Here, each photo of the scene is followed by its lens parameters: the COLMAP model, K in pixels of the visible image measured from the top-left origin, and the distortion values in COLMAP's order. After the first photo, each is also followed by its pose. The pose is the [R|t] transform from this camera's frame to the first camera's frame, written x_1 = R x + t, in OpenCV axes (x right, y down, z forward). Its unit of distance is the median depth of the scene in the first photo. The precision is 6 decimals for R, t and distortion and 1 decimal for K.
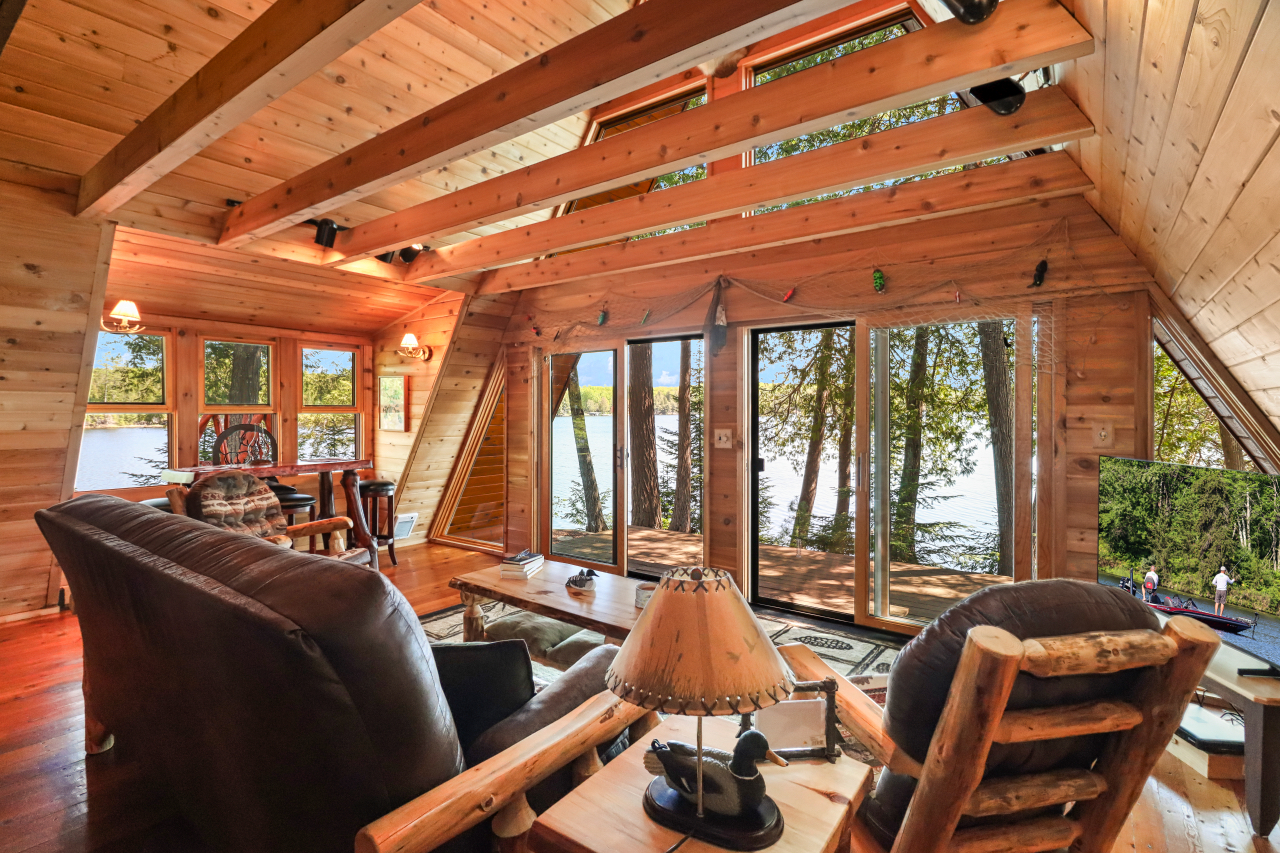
lens RADIAL K [[616.1, 0, 631.0], [0, 616.1, 415.2], [0, 0, 1]] dist [-0.000292, -0.000963]
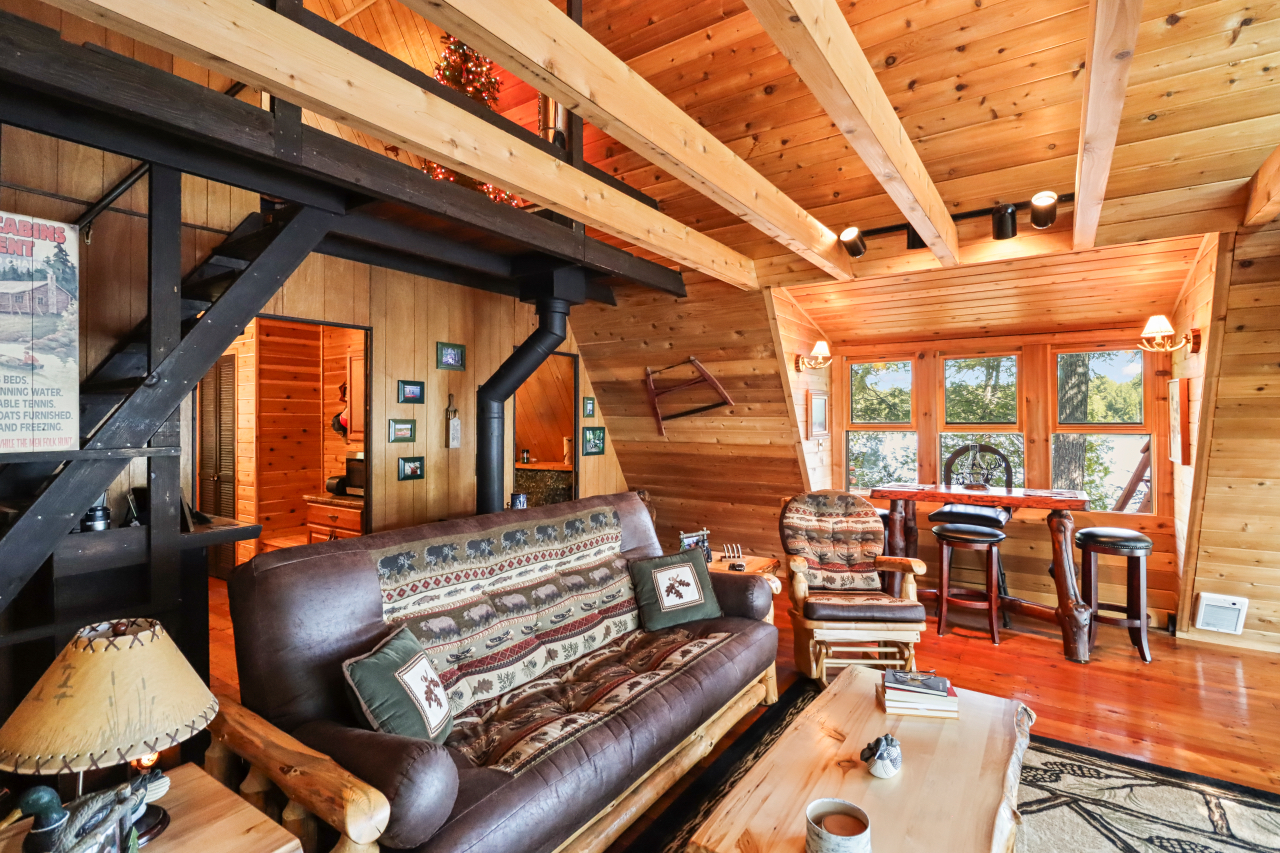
lens RADIAL K [[605.0, 0, 641.0], [0, 605.0, 412.9], [0, 0, 1]] dist [-0.000054, -0.000172]
pose [[0.042531, -0.009528, -0.999050, 0.398634], [-0.002533, 0.999950, -0.009645, -0.033015], [0.999092, 0.002941, 0.042505, 0.647559]]
